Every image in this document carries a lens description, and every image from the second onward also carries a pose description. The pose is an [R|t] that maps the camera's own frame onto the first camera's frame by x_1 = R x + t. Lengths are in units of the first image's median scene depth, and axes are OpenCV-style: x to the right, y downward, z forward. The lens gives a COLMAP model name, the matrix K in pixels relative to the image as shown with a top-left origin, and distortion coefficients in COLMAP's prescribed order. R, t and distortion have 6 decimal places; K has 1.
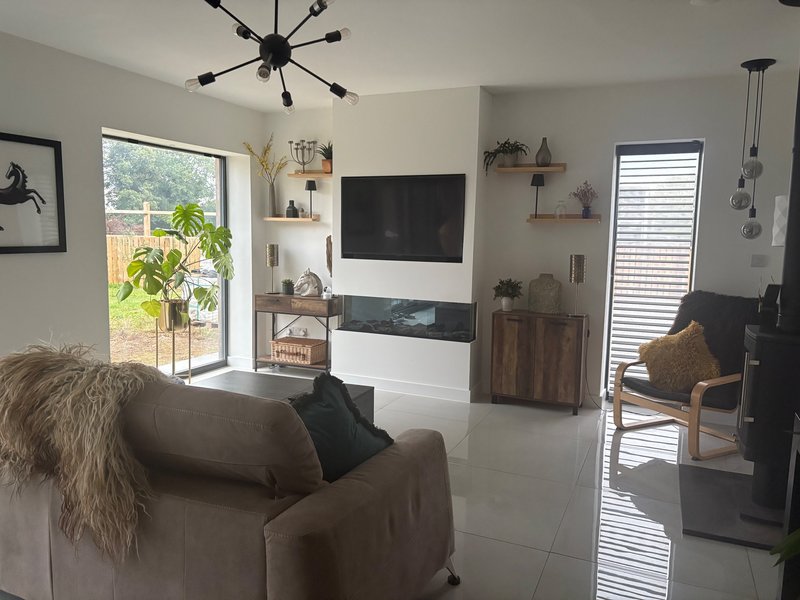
lens RADIAL K [[598.6, 0, 398.9], [0, 598.6, 299.2], [0, 0, 1]] dist [-0.008256, -0.002996]
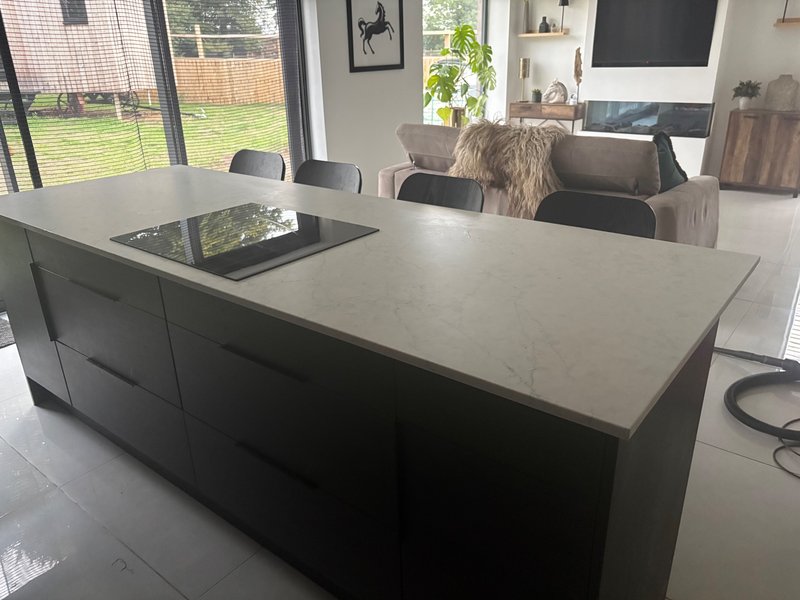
lens RADIAL K [[598.6, 0, 399.5], [0, 598.6, 302.8], [0, 0, 1]] dist [-0.008256, -0.002996]
pose [[0.965184, 0.058575, -0.254928, -0.147081], [0.017572, 0.957882, 0.286623, 0.034957], [0.260980, -0.281124, 0.923504, -0.355446]]
